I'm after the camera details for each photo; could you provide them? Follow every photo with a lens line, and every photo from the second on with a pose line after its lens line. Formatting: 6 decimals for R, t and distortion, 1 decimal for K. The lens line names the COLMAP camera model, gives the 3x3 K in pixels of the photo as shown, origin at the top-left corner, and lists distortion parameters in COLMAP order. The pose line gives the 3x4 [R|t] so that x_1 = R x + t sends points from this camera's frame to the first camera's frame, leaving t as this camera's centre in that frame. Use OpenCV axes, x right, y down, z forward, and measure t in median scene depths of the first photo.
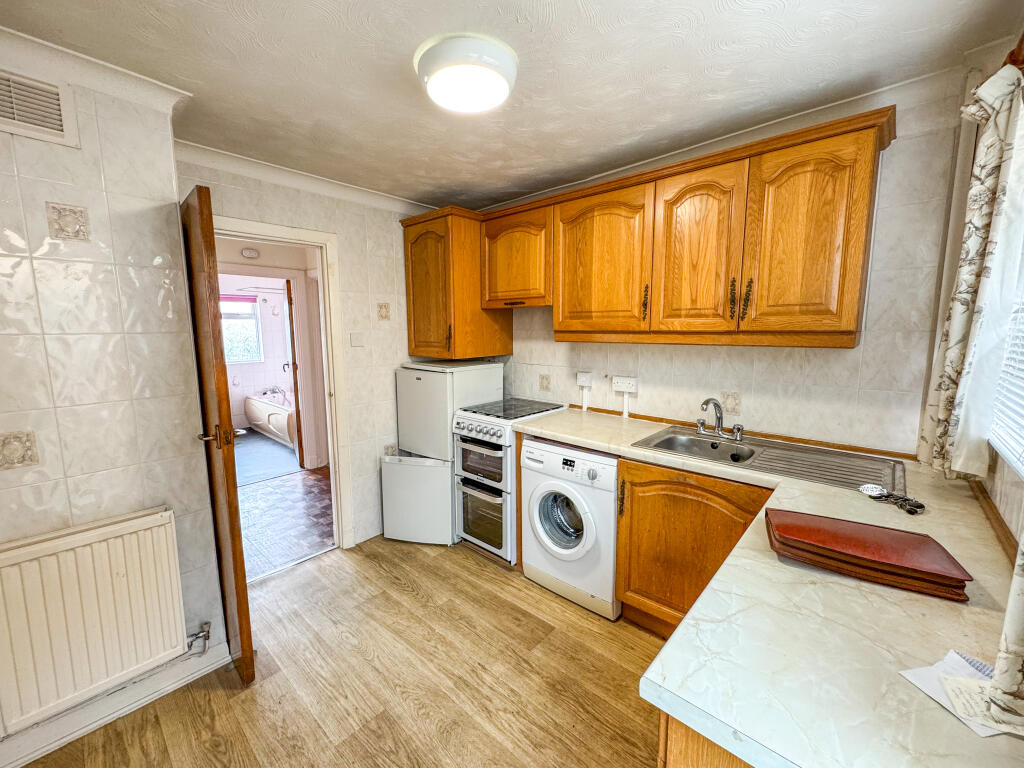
lens RADIAL K [[410.2, 0, 511.2], [0, 410.2, 380.9], [0, 0, 1]] dist [0.007910, -0.003309]
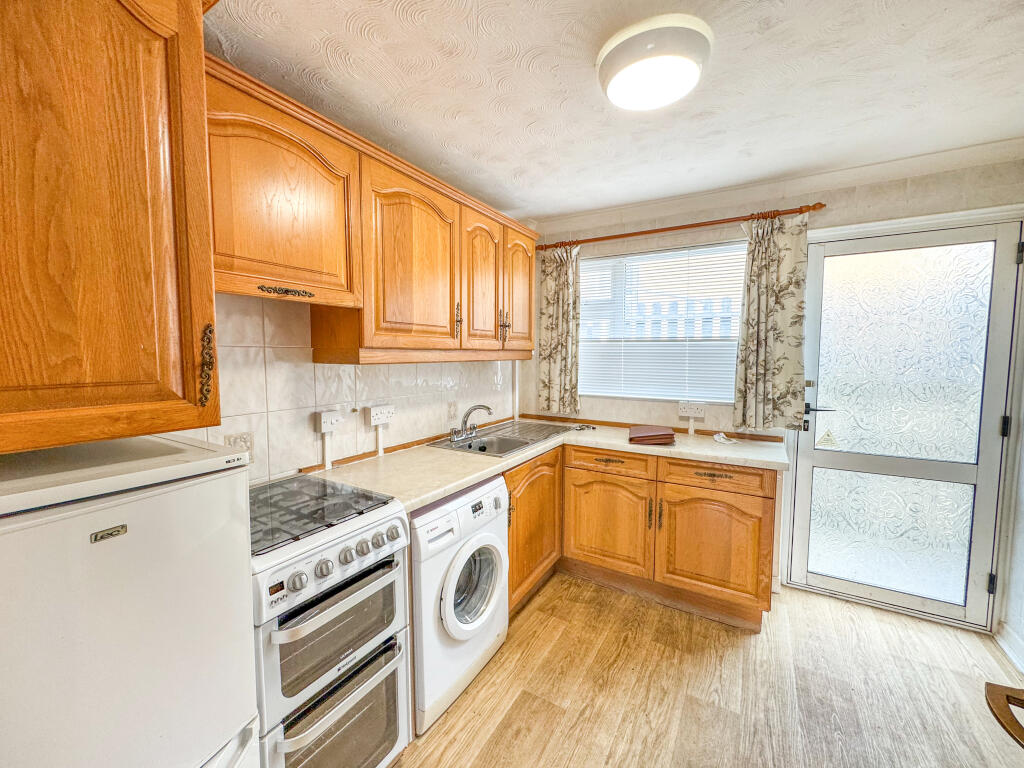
lens RADIAL K [[410.2, 0, 511.8], [0, 410.2, 382.1], [0, 0, 1]] dist [0.007910, -0.003309]
pose [[-0.184693, -0.066922, 0.980515, -0.676686], [0.124605, 0.988033, 0.090906, -0.116948], [-0.974865, 0.138967, -0.174144, 1.060753]]
